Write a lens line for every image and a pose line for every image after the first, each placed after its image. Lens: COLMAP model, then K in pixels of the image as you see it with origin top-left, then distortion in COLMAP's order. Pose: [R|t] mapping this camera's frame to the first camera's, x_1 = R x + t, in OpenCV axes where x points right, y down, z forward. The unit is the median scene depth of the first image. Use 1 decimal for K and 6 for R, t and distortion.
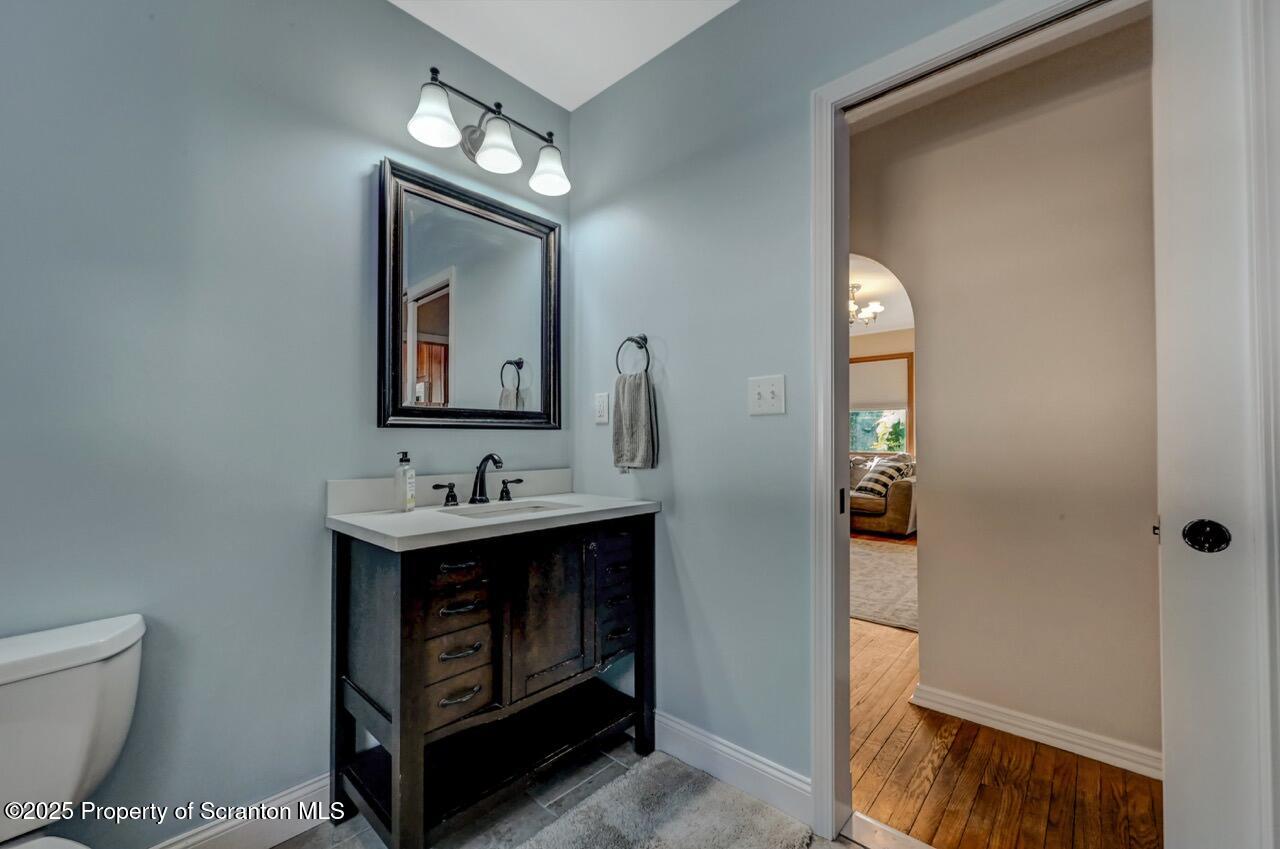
lens RADIAL K [[505.6, 0, 642.3], [0, 505.6, 425.3], [0, 0, 1]] dist [-0.001370, 0.000728]
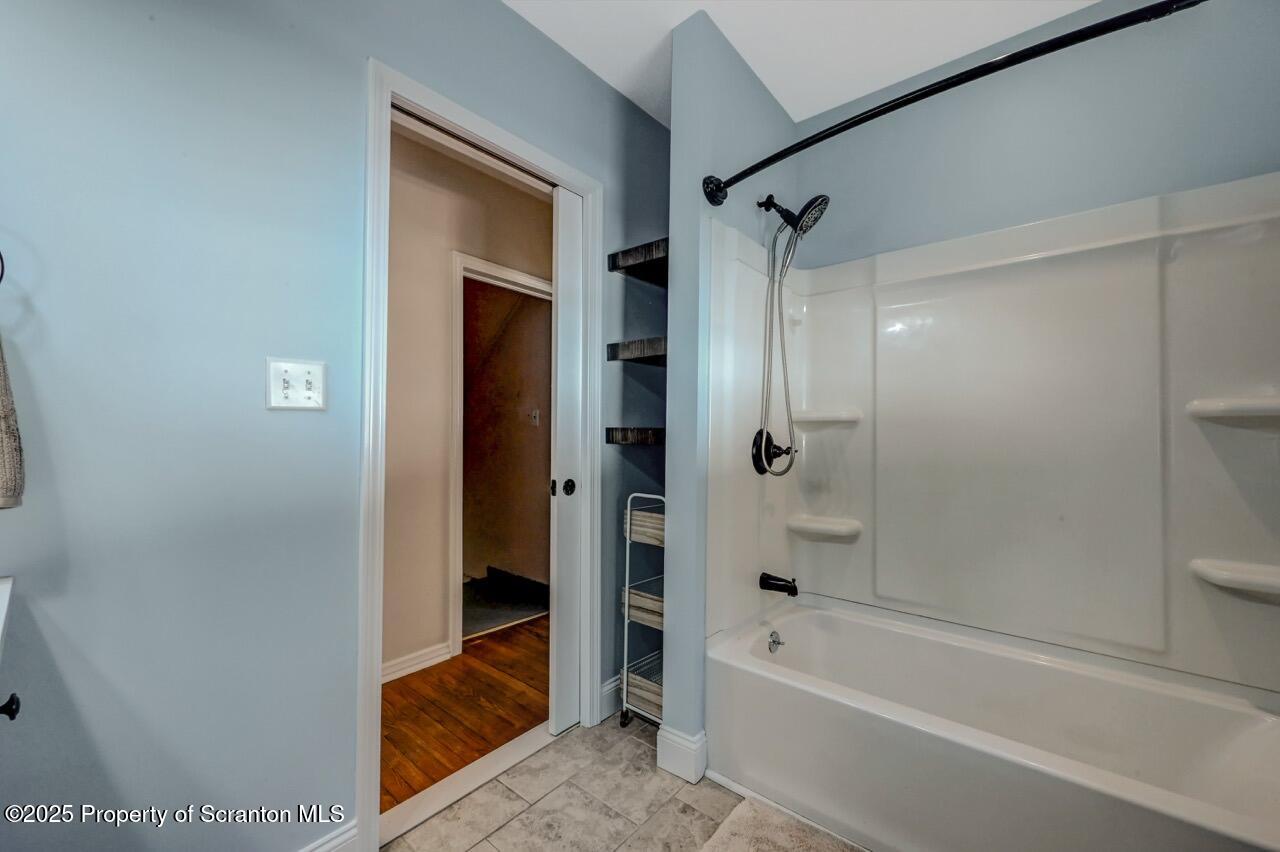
lens RADIAL K [[505.6, 0, 637.8], [0, 505.6, 424.0], [0, 0, 1]] dist [-0.001370, 0.000728]
pose [[-0.036397, 0.018130, 0.999173, -0.552884], [-0.026411, 0.999469, -0.019097, 0.002194], [-0.998988, -0.027084, -0.035899, 0.511804]]
